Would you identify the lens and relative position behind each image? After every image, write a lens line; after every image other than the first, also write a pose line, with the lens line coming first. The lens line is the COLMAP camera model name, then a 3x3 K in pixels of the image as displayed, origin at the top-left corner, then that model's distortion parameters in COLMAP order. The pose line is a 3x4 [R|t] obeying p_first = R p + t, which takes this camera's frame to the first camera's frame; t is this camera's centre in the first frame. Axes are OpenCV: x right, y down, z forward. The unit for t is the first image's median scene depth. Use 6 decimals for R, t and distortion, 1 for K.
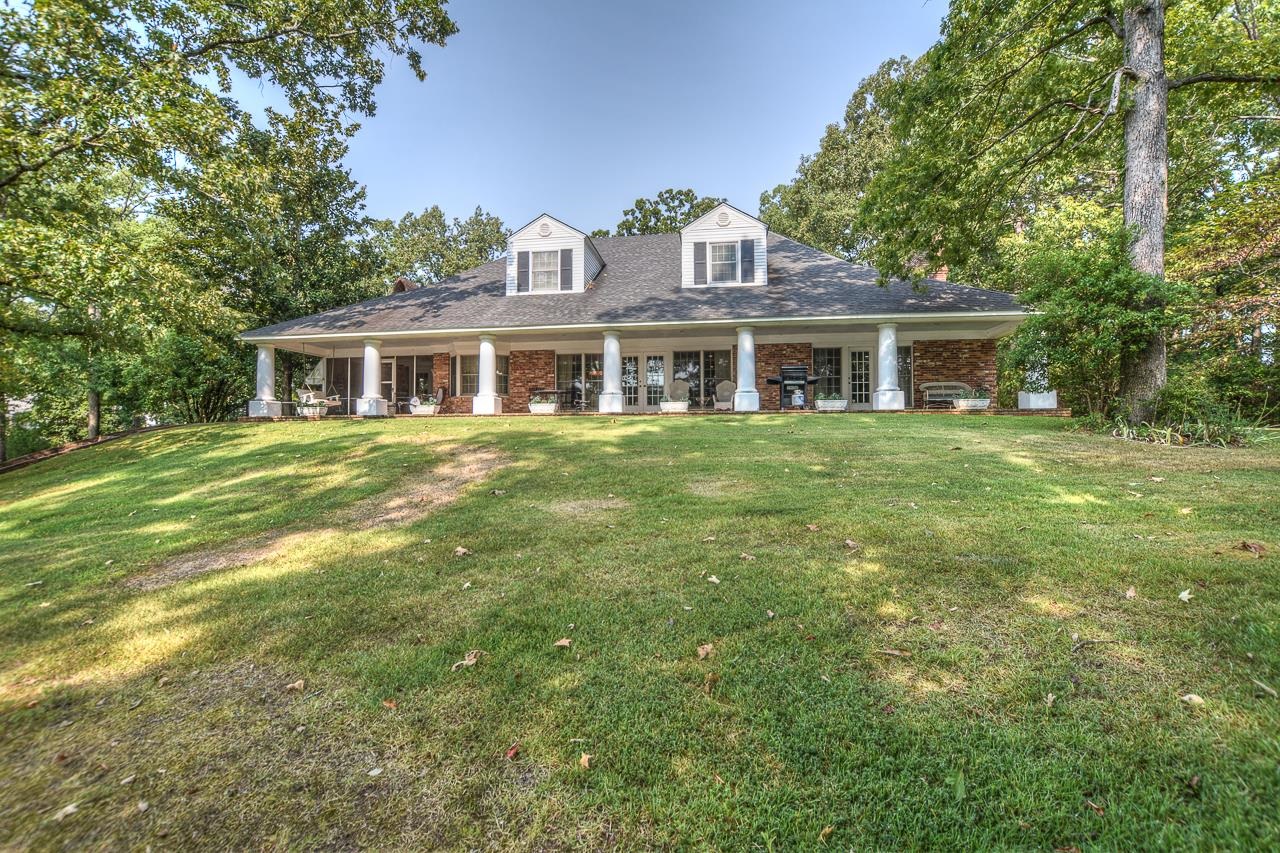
lens RADIAL K [[559.4, 0, 644.4], [0, 559.4, 419.2], [0, 0, 1]] dist [-0.036355, 0.005522]
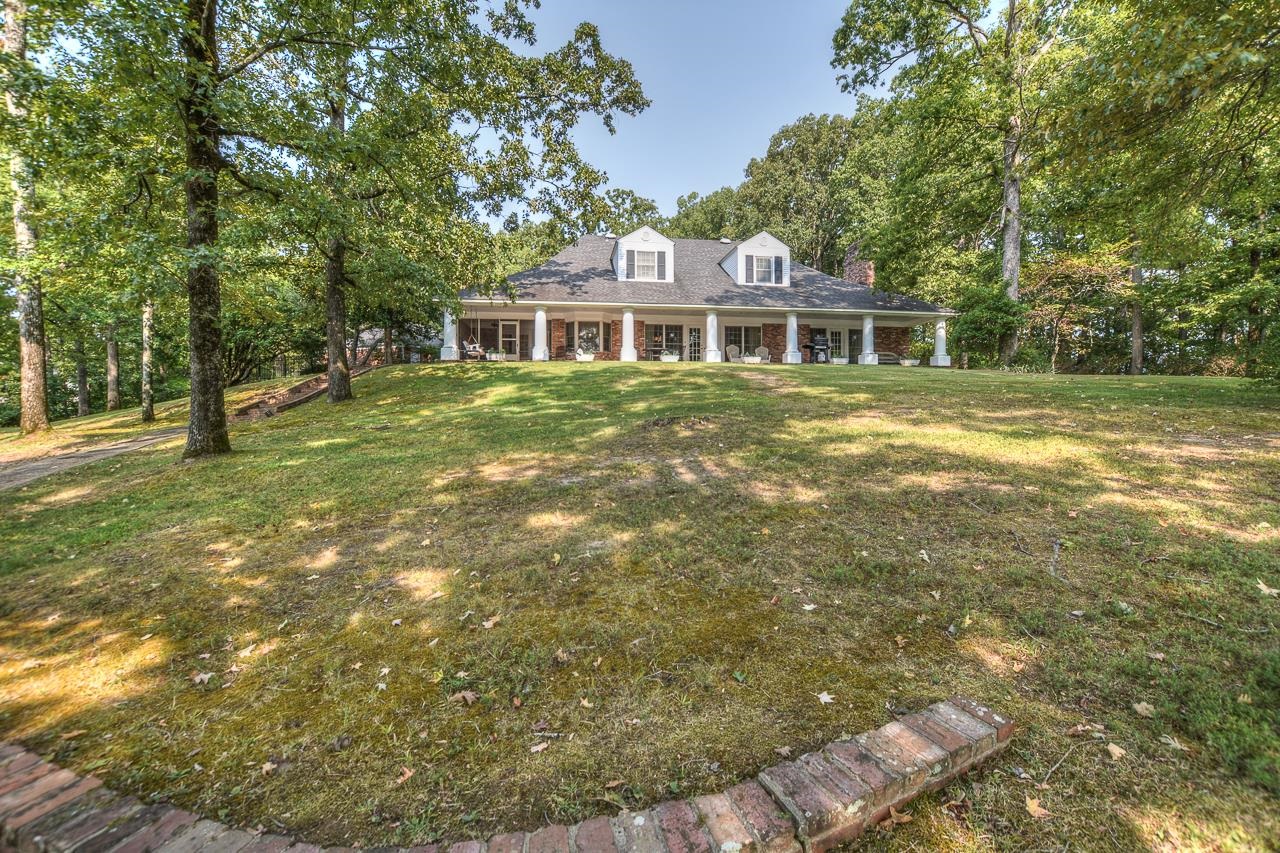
lens RADIAL K [[559.4, 0, 639.0], [0, 559.4, 420.8], [0, 0, 1]] dist [-0.036355, 0.005522]
pose [[0.959515, -0.000862, 0.281656, -0.634643], [-0.009294, 0.999354, 0.034720, 0.089021], [-0.281504, -0.035932, 0.958887, -0.408388]]
